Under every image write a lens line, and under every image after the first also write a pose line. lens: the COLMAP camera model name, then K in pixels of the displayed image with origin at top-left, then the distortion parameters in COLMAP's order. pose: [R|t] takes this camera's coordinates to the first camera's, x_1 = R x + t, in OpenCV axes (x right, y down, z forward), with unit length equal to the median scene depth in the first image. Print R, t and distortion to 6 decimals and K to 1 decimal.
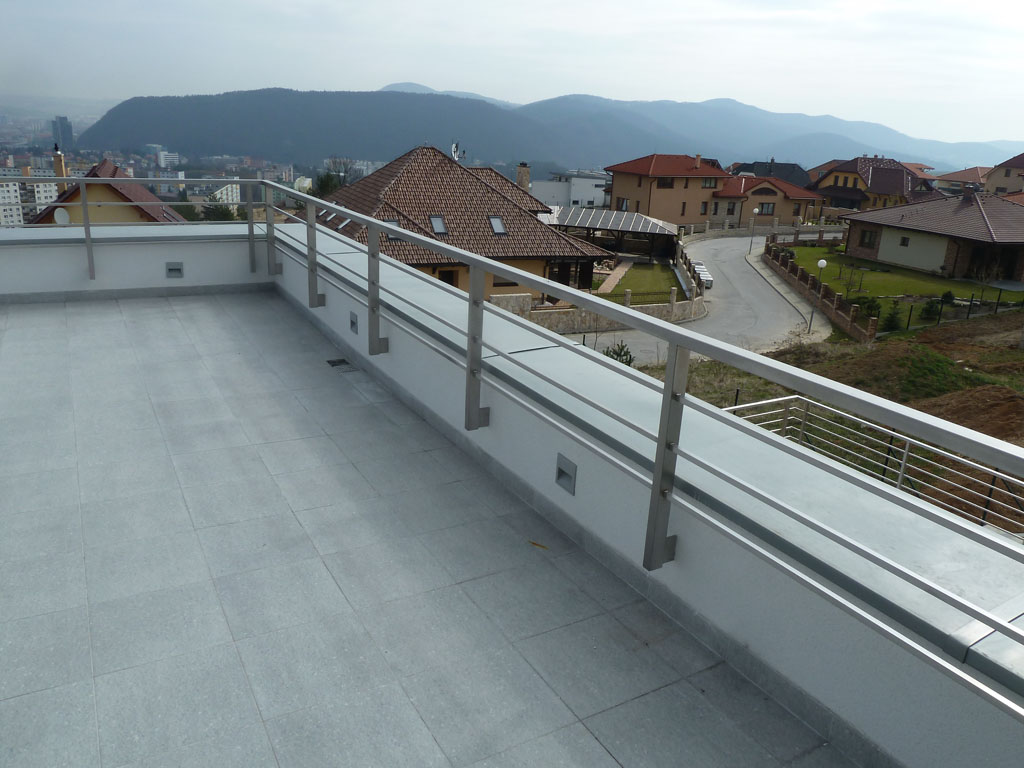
lens RADIAL K [[766.0, 0, 514.3], [0, 766.0, 381.9], [0, 0, 1]] dist [-0.029510, -0.006278]
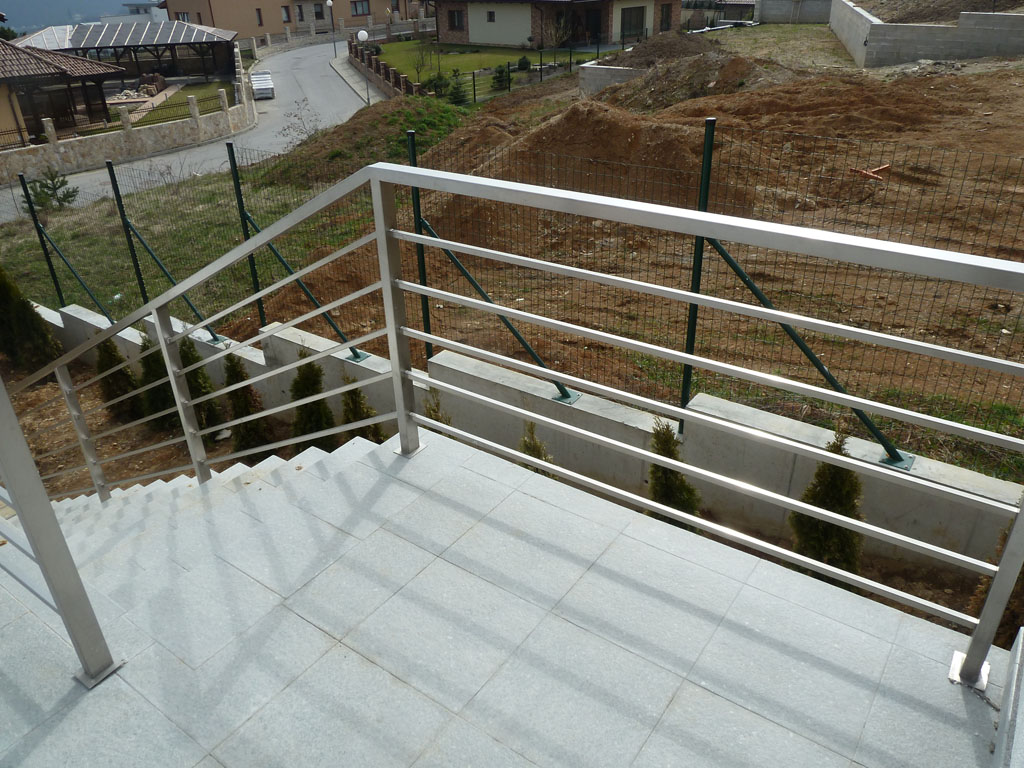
lens RADIAL K [[766.0, 0, 507.5], [0, 766.0, 385.4], [0, 0, 1]] dist [-0.029510, -0.006278]
pose [[0.907091, -0.267842, 0.324725, 0.135575], [0.197930, 0.952236, 0.232530, 0.032345], [-0.371496, -0.146653, 0.916779, 0.105372]]
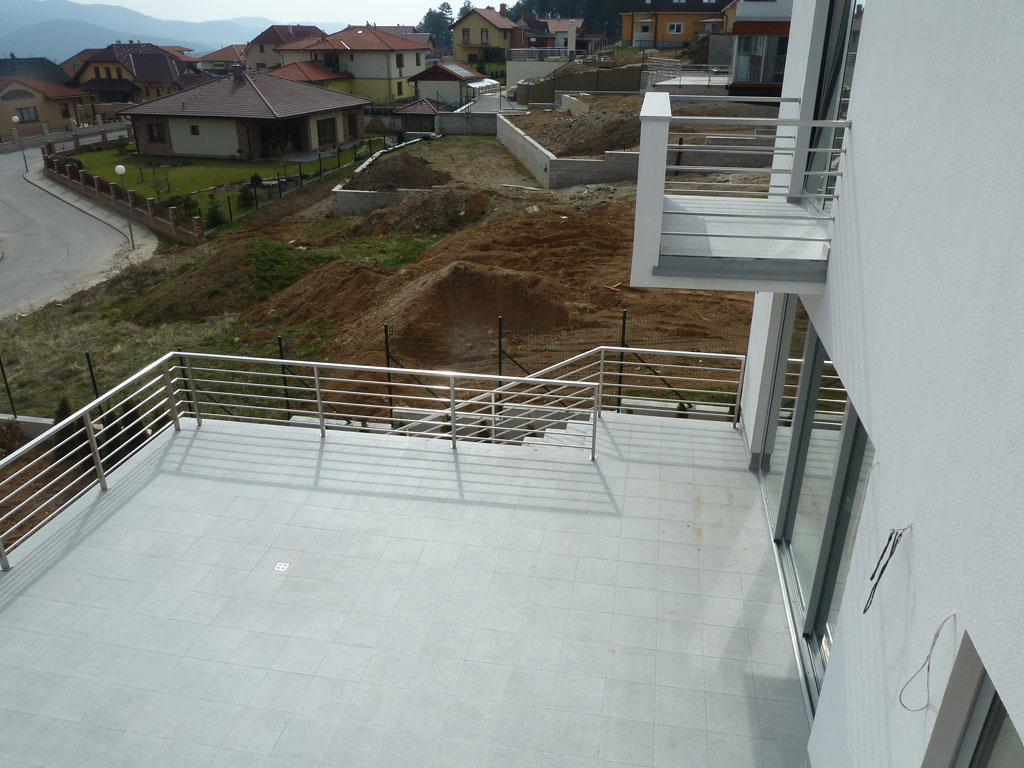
lens RADIAL K [[766.0, 0, 525.9], [0, 766.0, 385.7], [0, 0, 1]] dist [-0.029510, -0.006278]
pose [[0.639154, -0.358633, 0.680341, 0.010608], [0.260866, 0.933271, 0.246889, -0.010632], [-0.723486, 0.019677, 0.690059, 0.037037]]
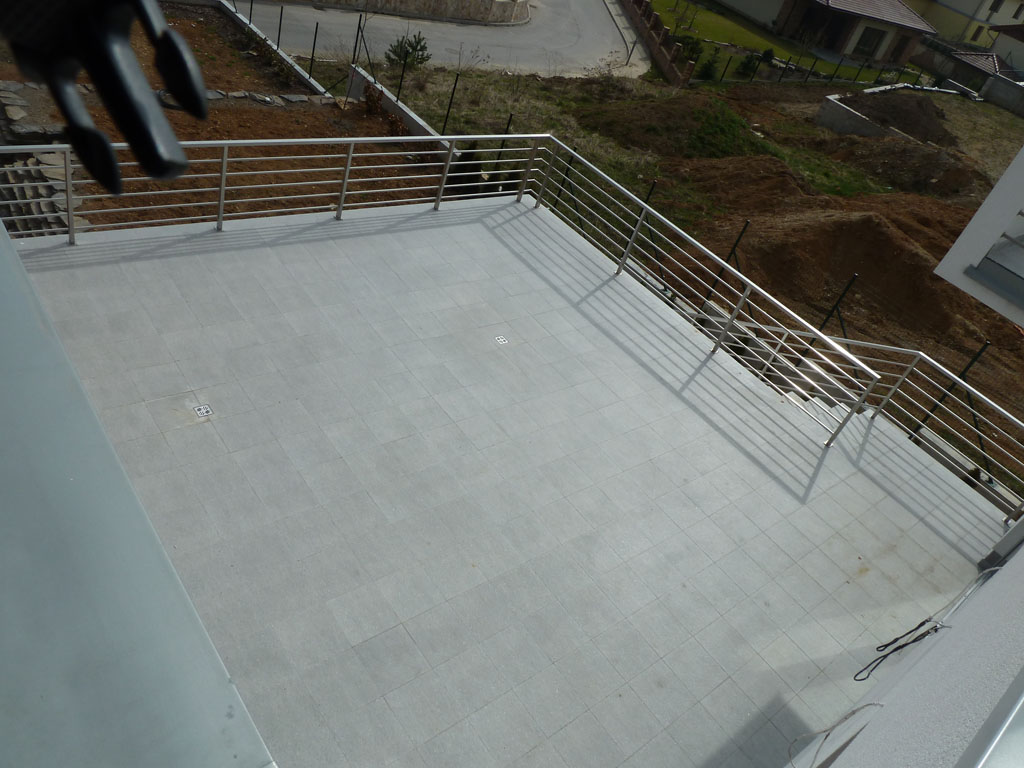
lens RADIAL K [[766.0, 0, 512.4], [0, 766.0, 379.9], [0, 0, 1]] dist [-0.029510, -0.006278]
pose [[0.960029, 0.087508, 0.265869, 0.025690], [-0.179637, 0.921067, 0.345493, -0.003897], [-0.214650, -0.379443, 0.899971, 0.023730]]
